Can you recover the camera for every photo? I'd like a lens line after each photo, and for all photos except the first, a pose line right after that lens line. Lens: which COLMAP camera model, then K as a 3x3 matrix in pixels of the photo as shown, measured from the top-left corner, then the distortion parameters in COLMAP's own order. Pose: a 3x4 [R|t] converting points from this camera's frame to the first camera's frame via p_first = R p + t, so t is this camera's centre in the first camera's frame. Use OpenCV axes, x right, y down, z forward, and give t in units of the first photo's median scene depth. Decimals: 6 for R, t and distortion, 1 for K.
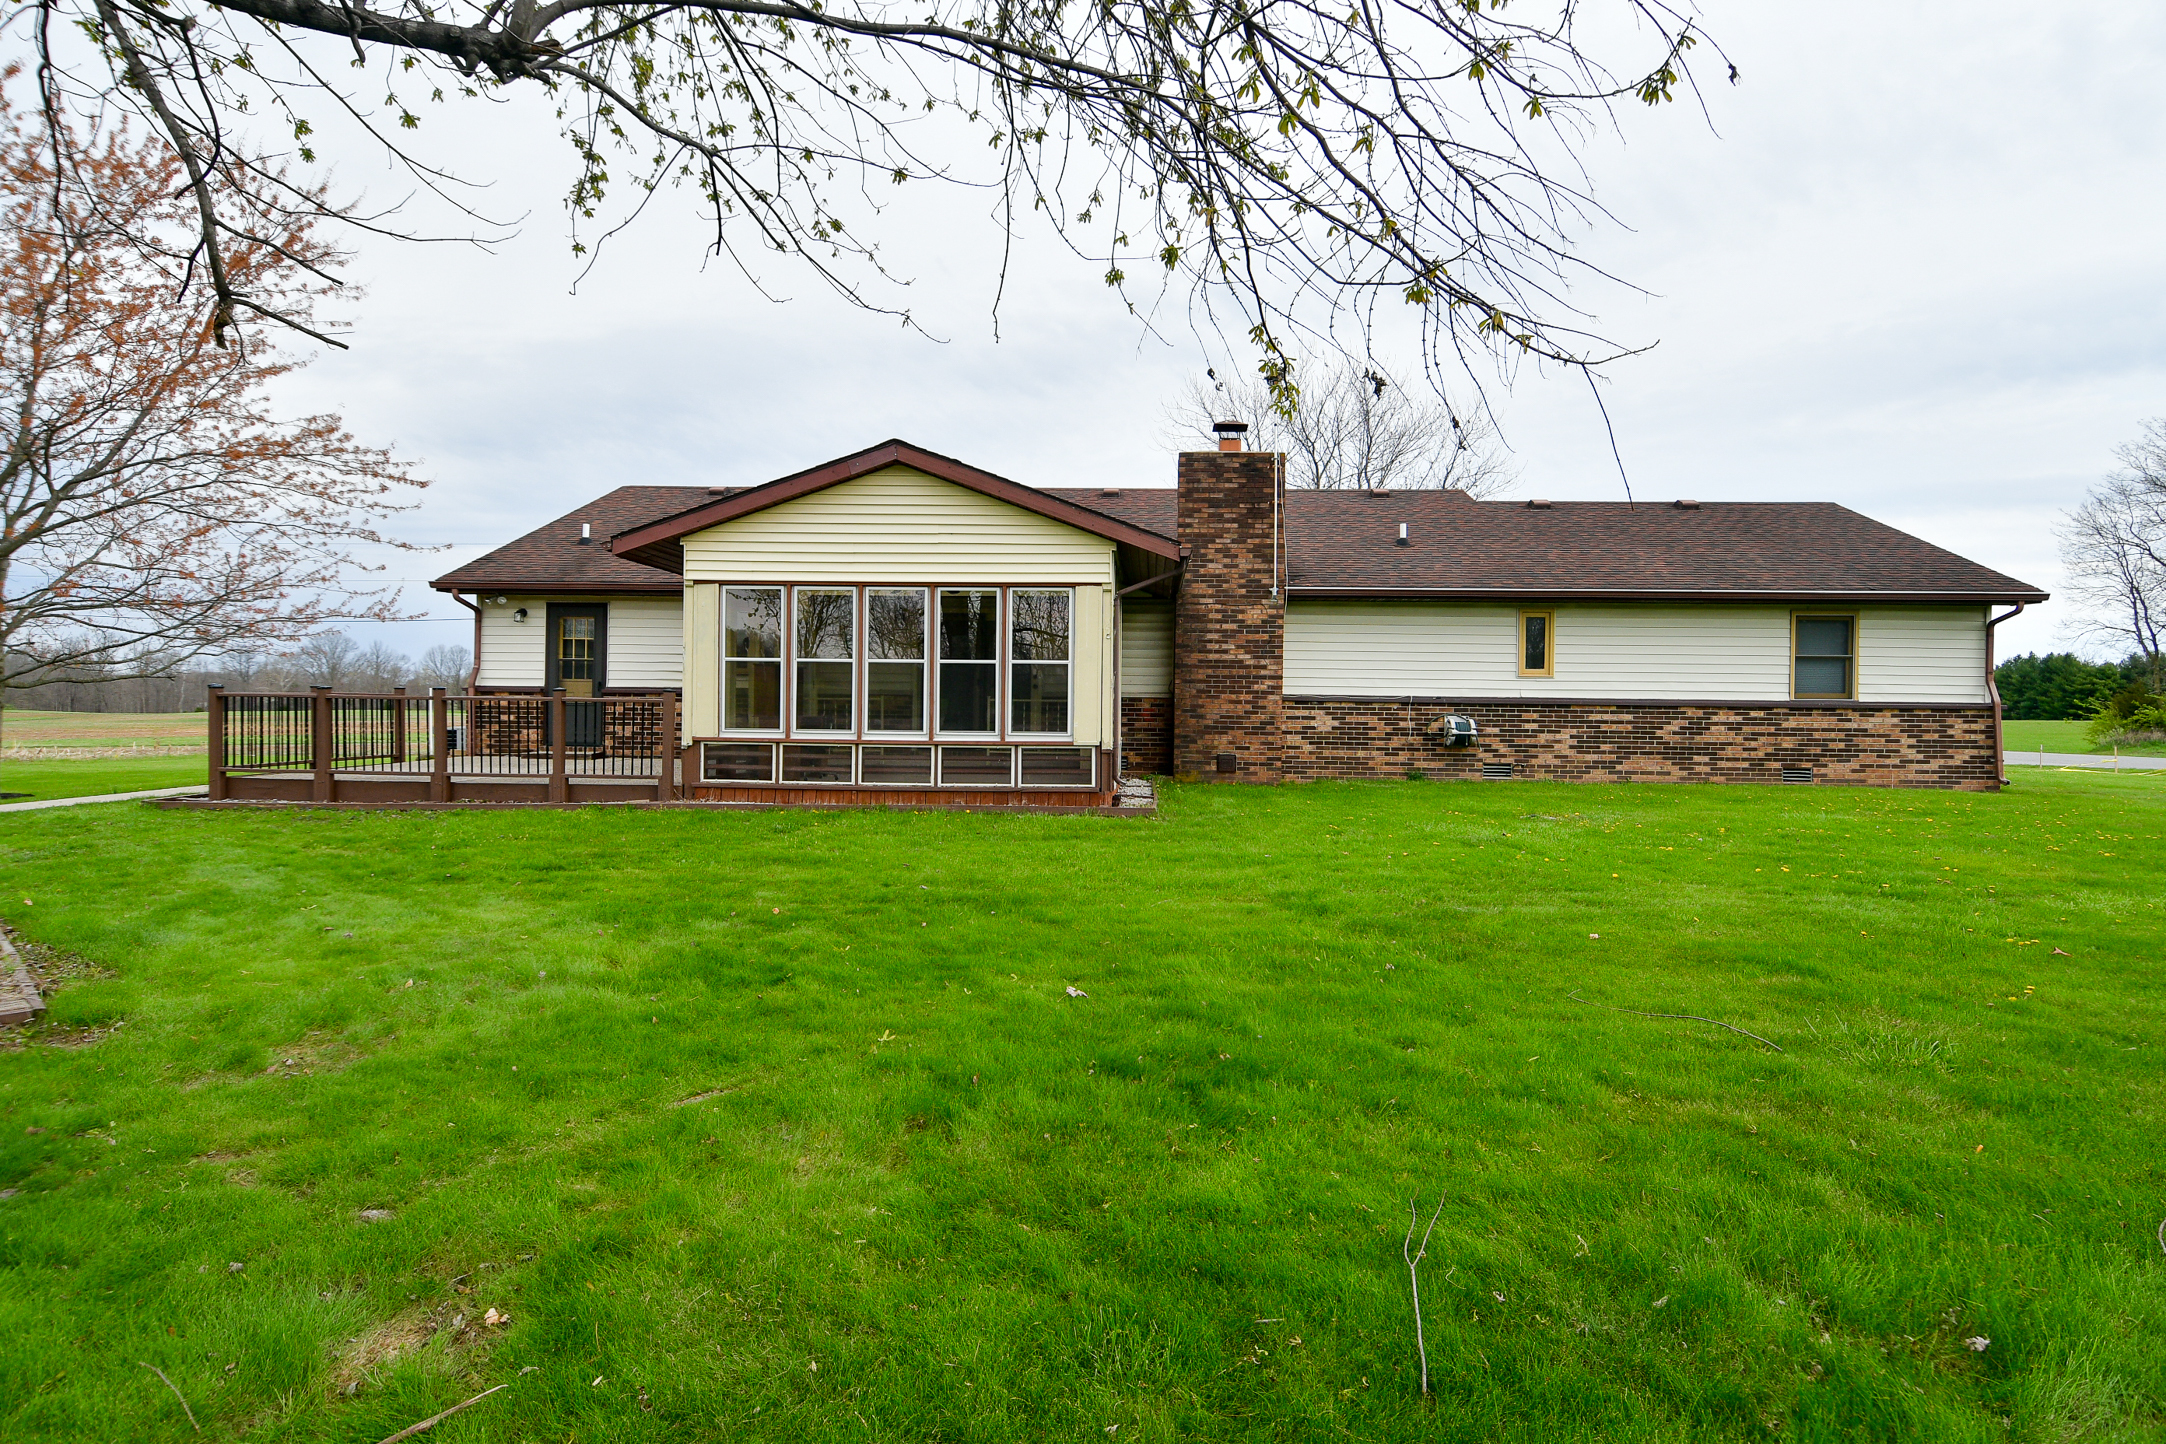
lens RADIAL K [[1126.1, 0, 1079.1], [0, 1126.1, 707.4], [0, 0, 1]] dist [-0.003005, -0.014637]
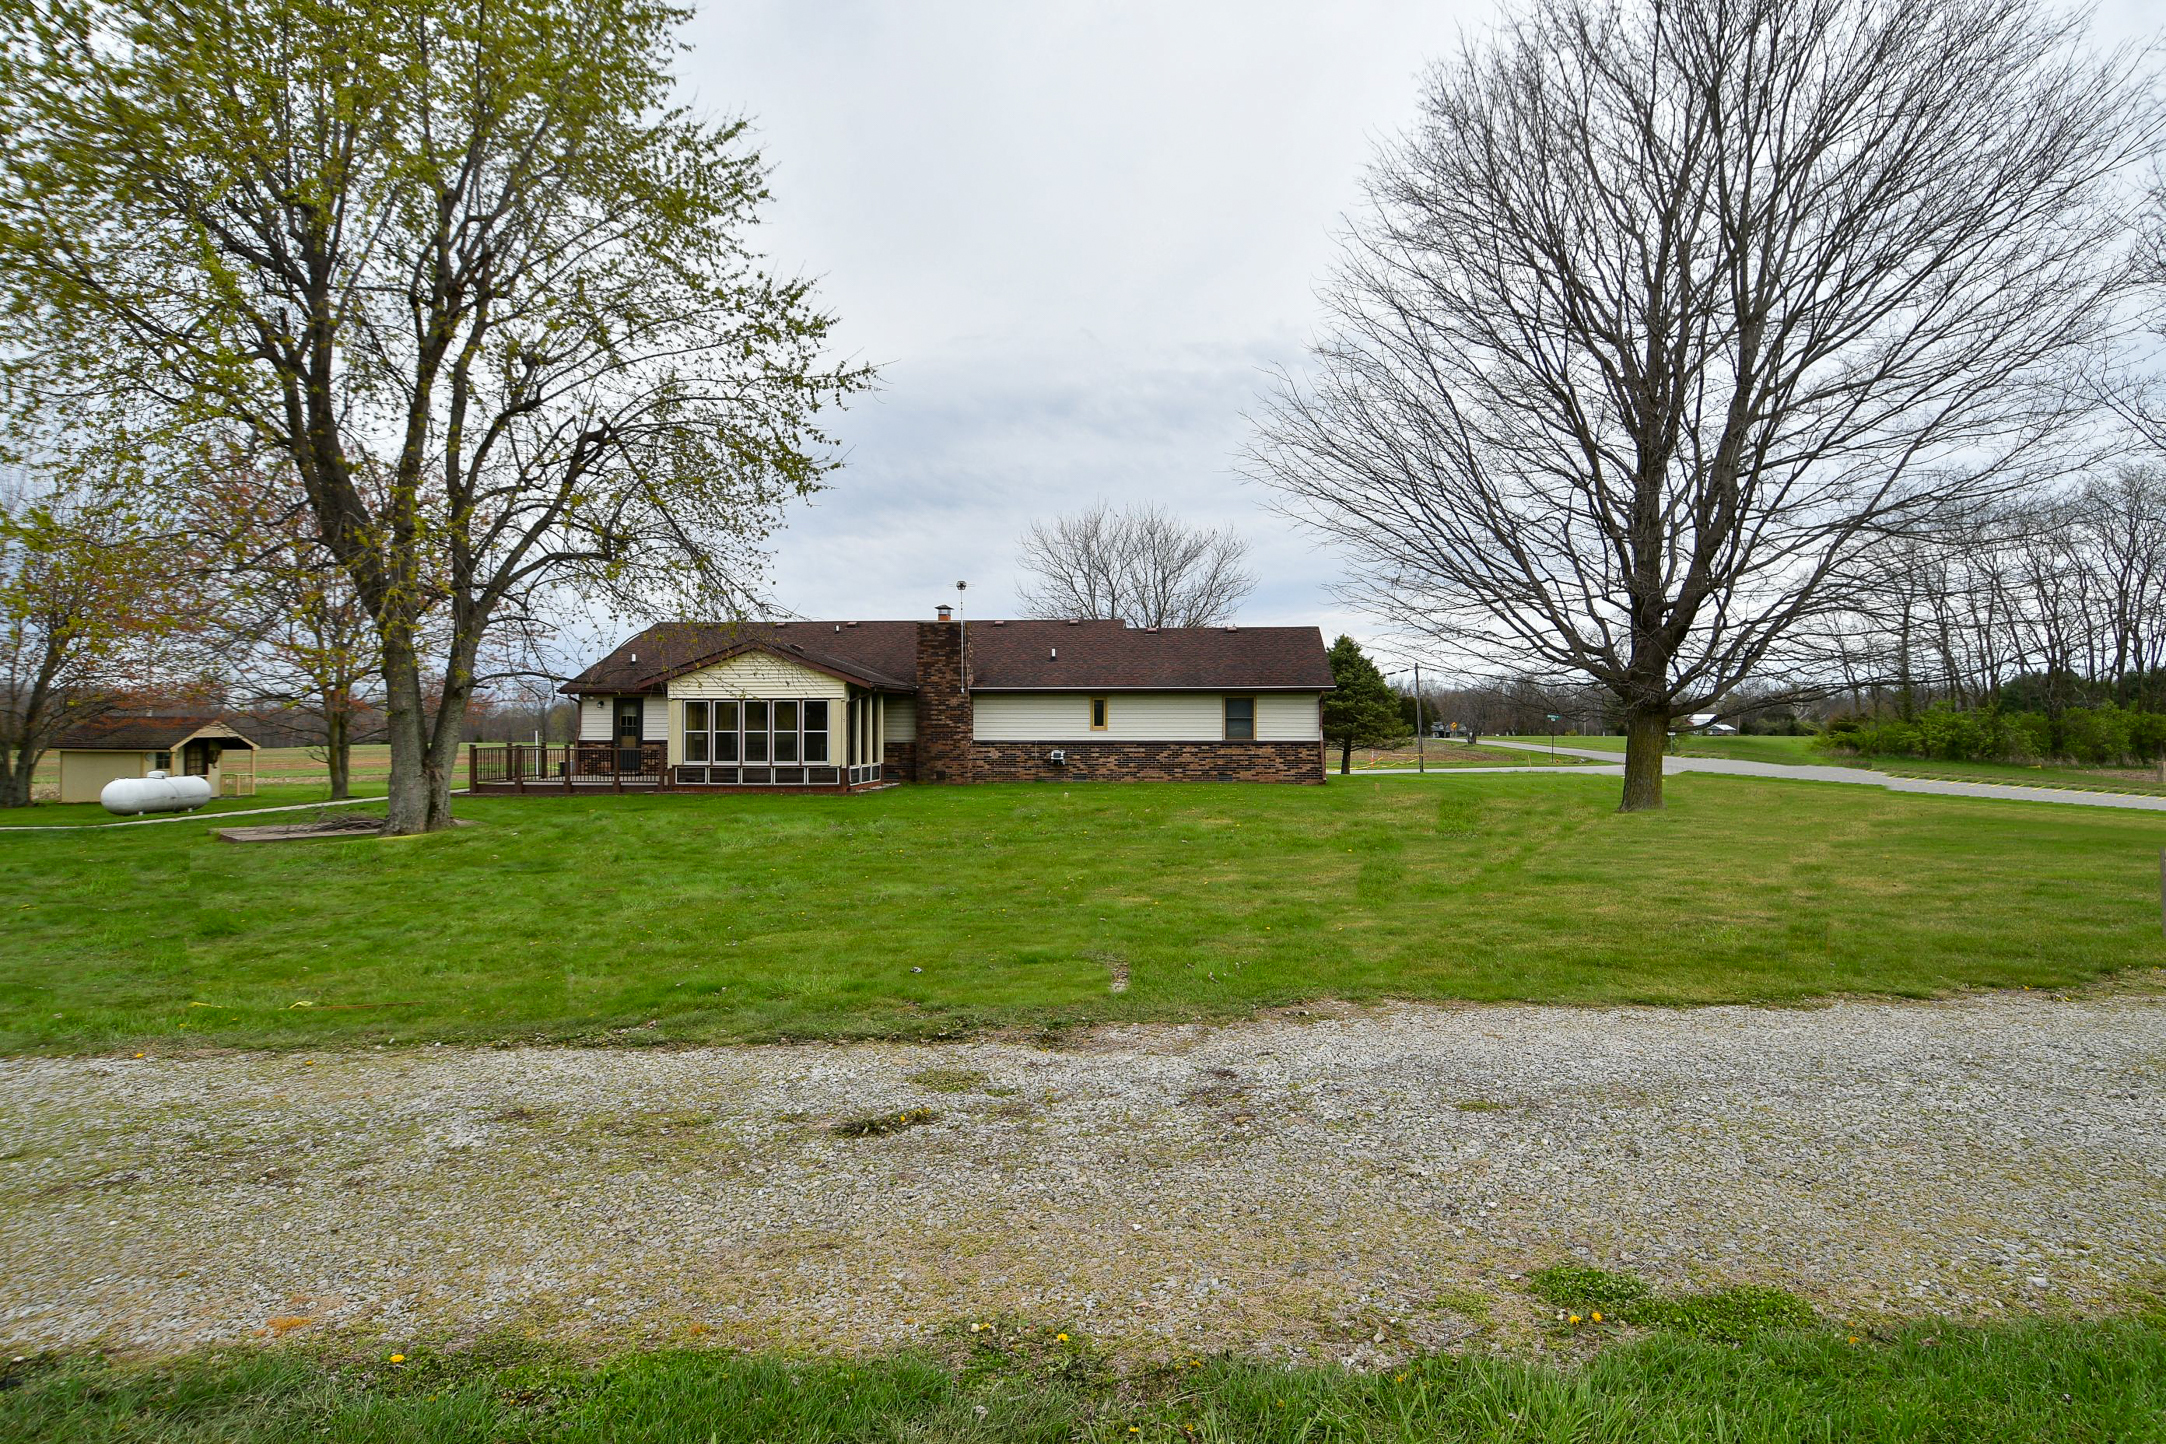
lens RADIAL K [[1126.1, 0, 1107.1], [0, 1126.1, 710.6], [0, 0, 1]] dist [-0.003005, -0.014637]
pose [[0.999139, -0.012549, -0.039533, 0.510680], [0.011845, 0.999768, -0.017990, -0.026180], [0.039750, 0.017506, 0.999056, -1.018932]]
